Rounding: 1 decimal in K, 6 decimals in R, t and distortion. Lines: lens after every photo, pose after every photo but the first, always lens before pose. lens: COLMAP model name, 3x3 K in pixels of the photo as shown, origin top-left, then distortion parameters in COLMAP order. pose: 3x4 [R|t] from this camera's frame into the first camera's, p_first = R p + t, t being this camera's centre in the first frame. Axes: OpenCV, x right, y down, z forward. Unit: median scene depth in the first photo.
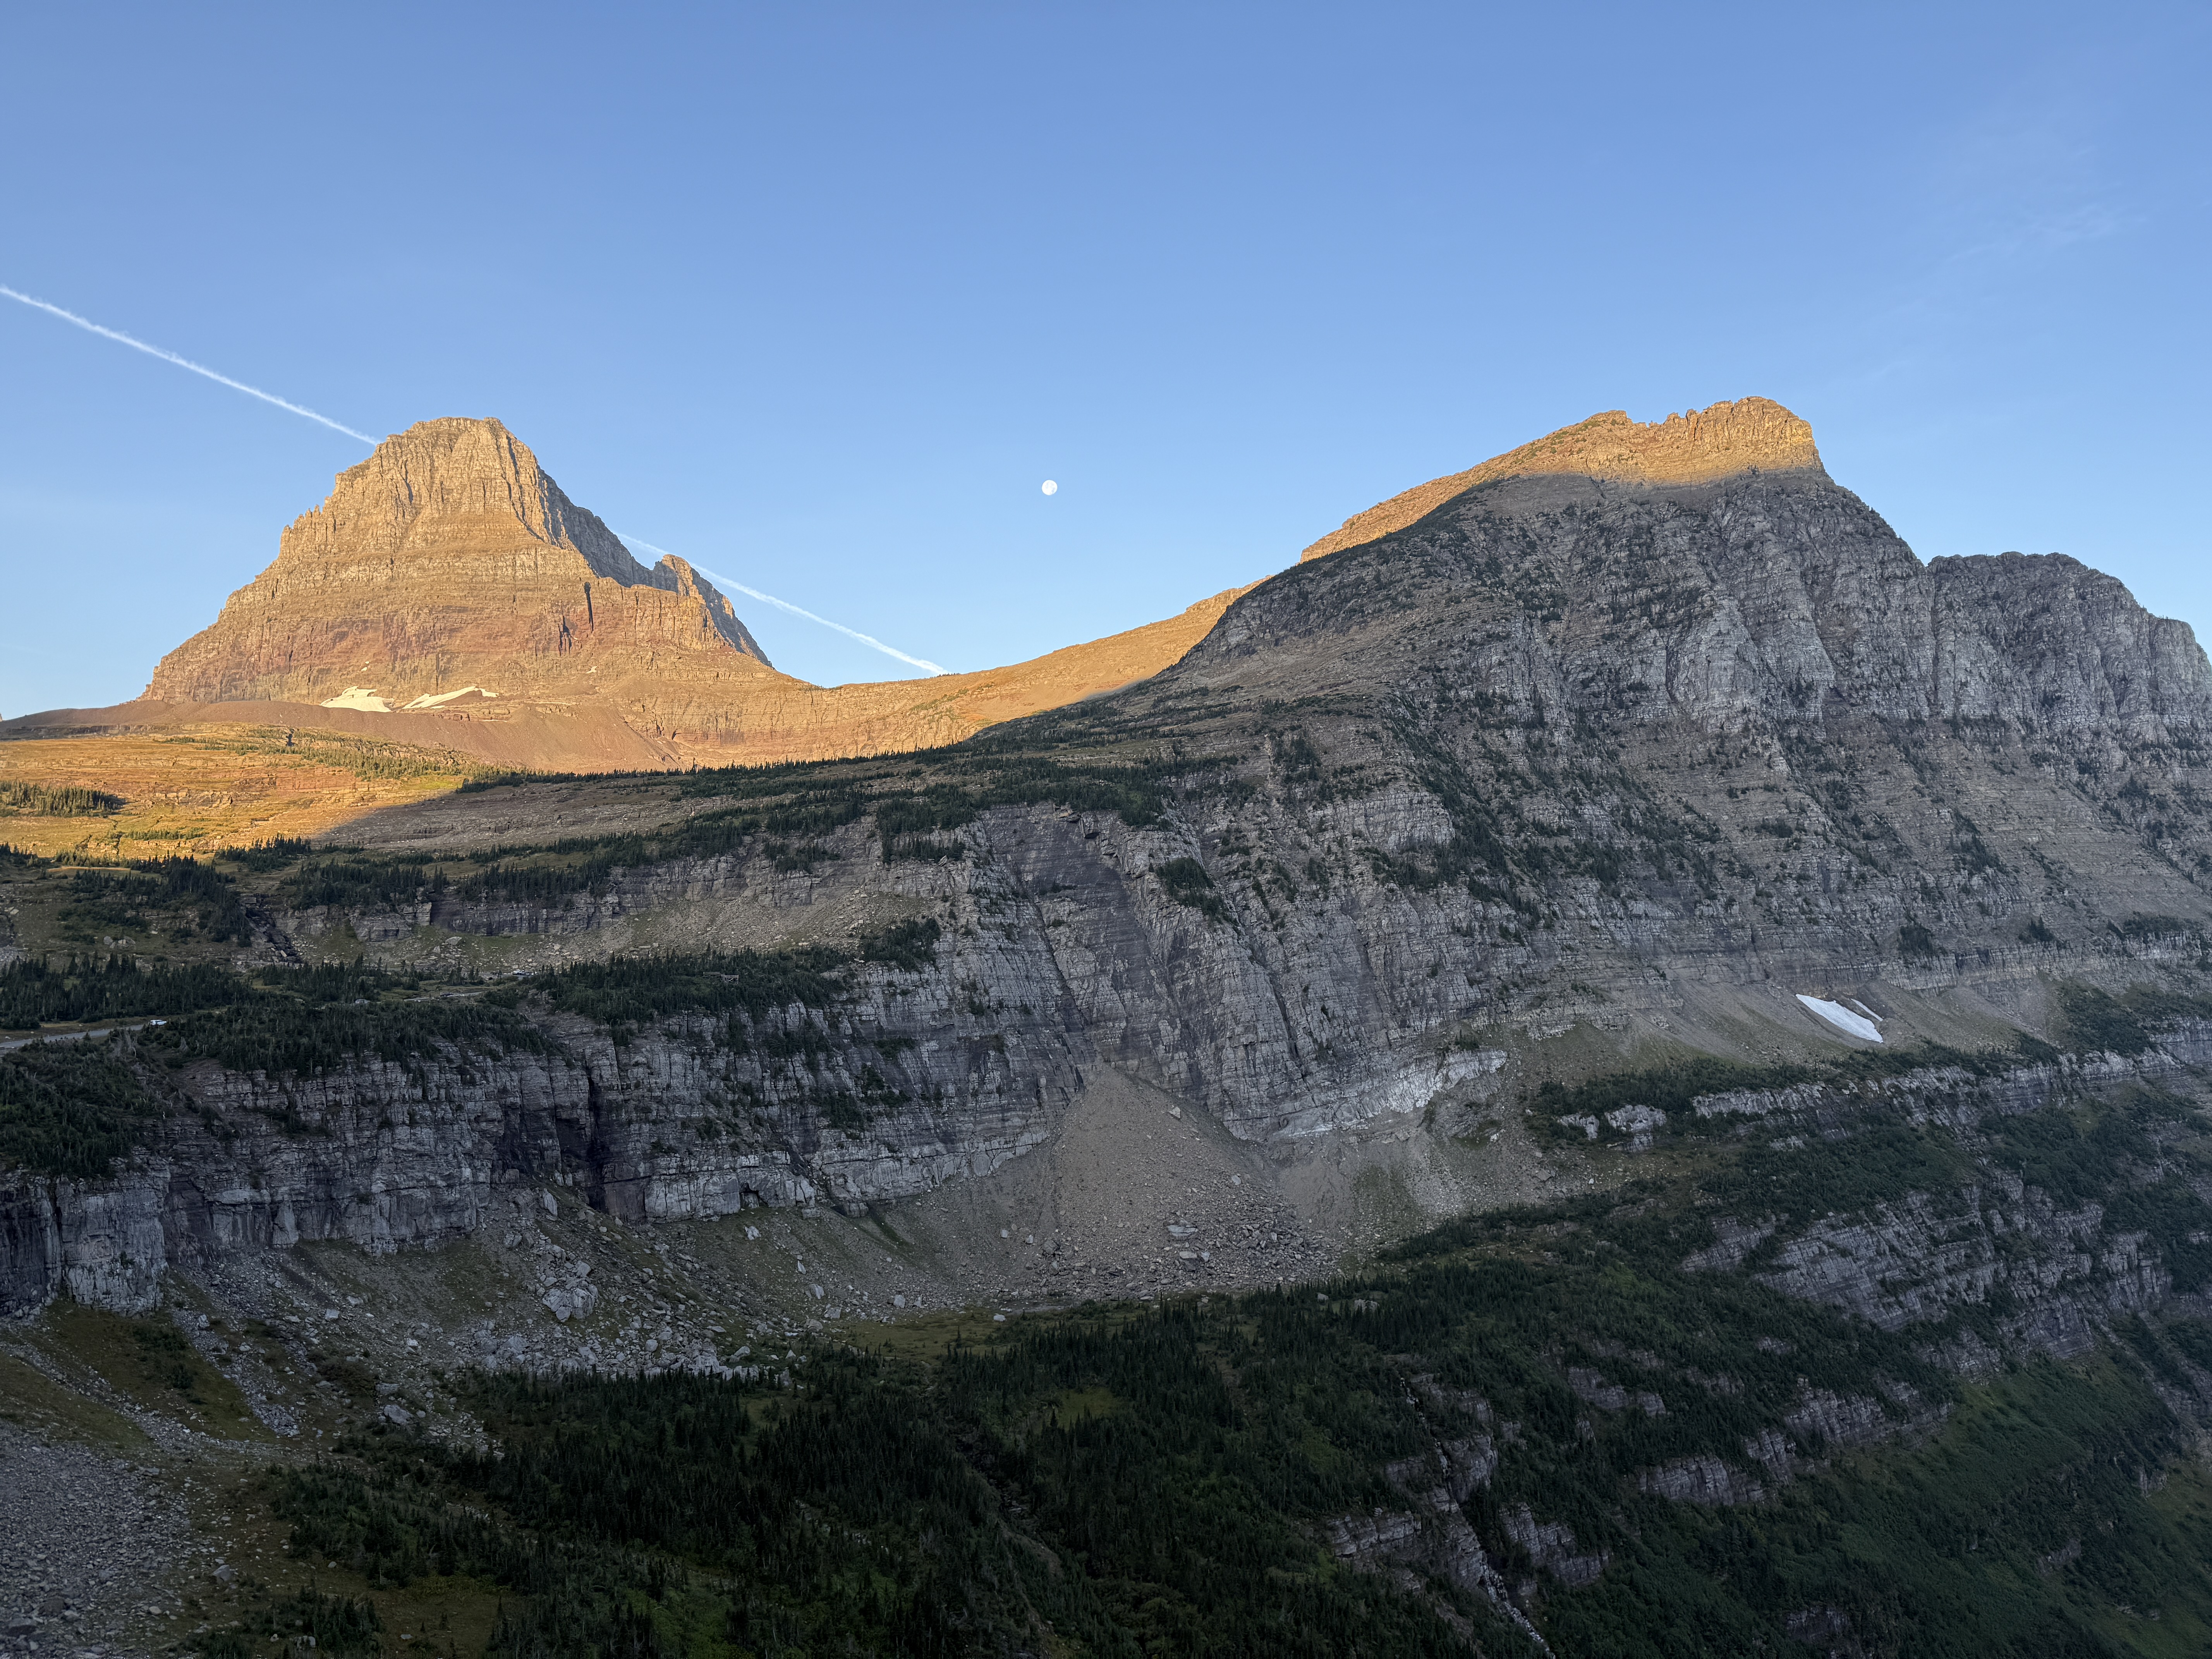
lens RADIAL K [[1548.1, 0, 1115.1], [0, 1548.1, 815.5], [0, 0, 1]] dist [0.048406, -0.052332]
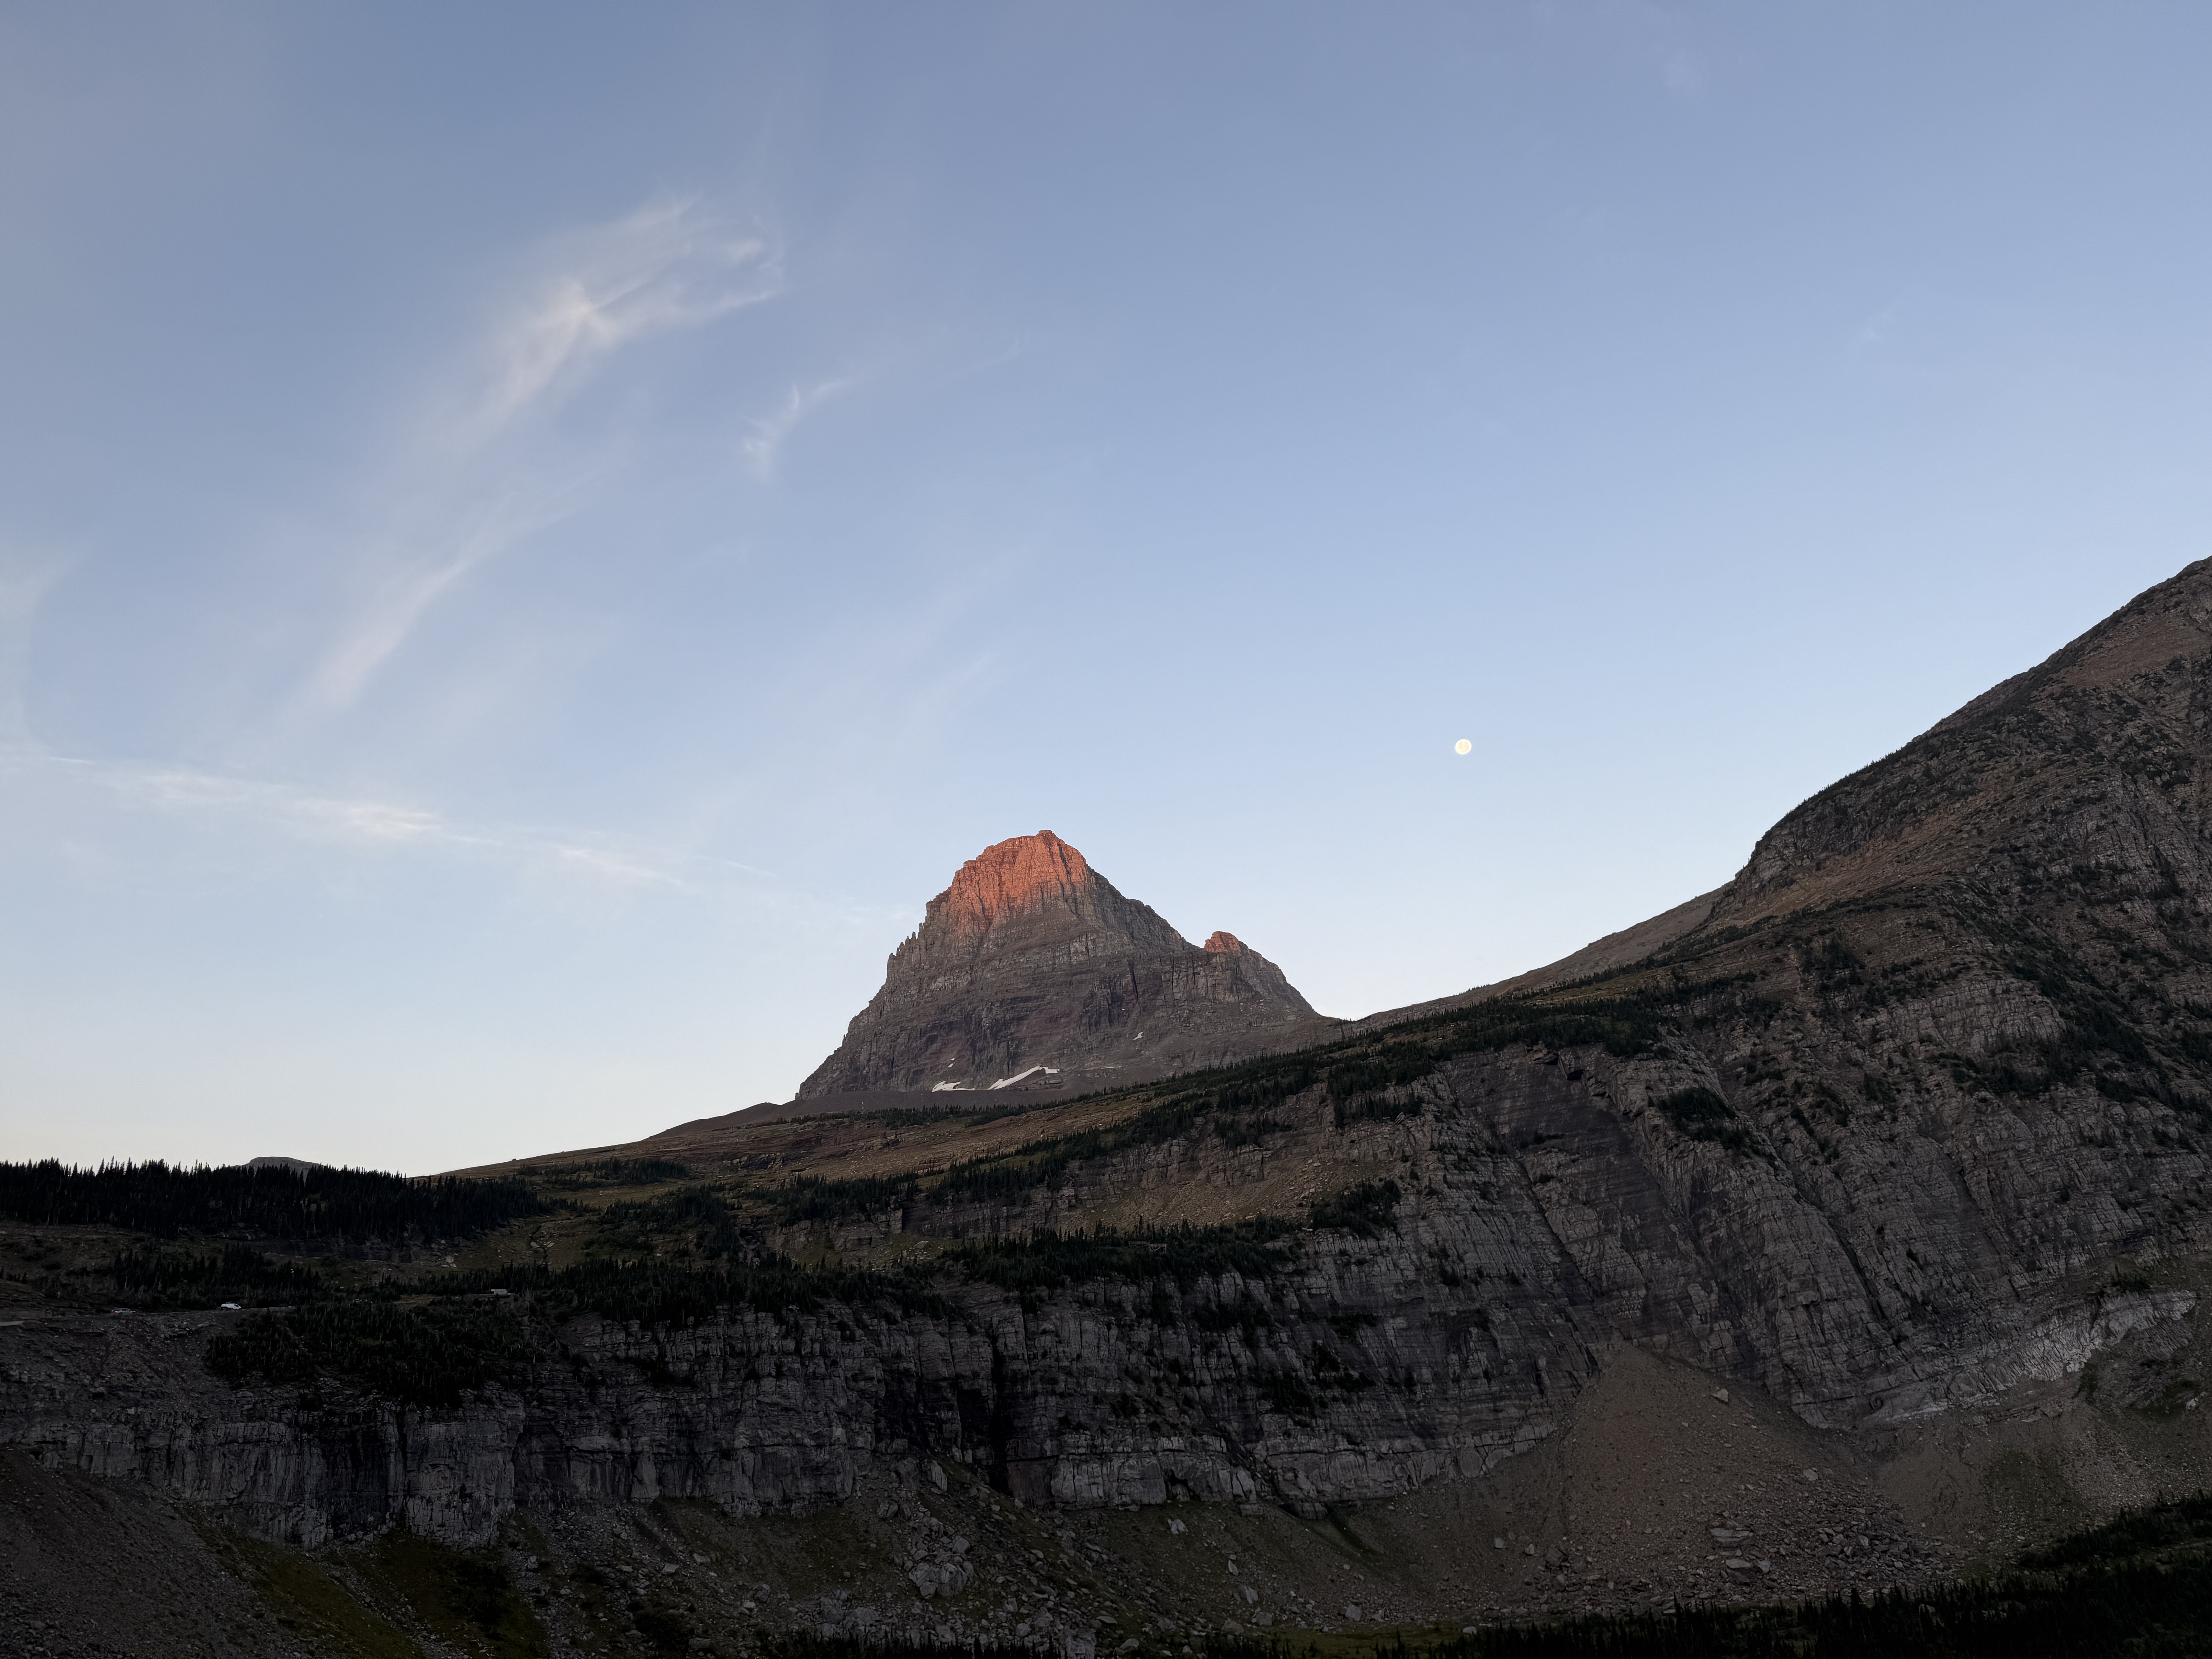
lens RADIAL K [[1548.1, 0, 1113.1], [0, 1548.1, 816.3], [0, 0, 1]] dist [0.048406, -0.052332]
pose [[0.917314, -0.187316, -0.351350, 0.088801], [0.094209, 0.959479, -0.265567, 0.089522], [0.386858, 0.210508, 0.897790, 0.092095]]
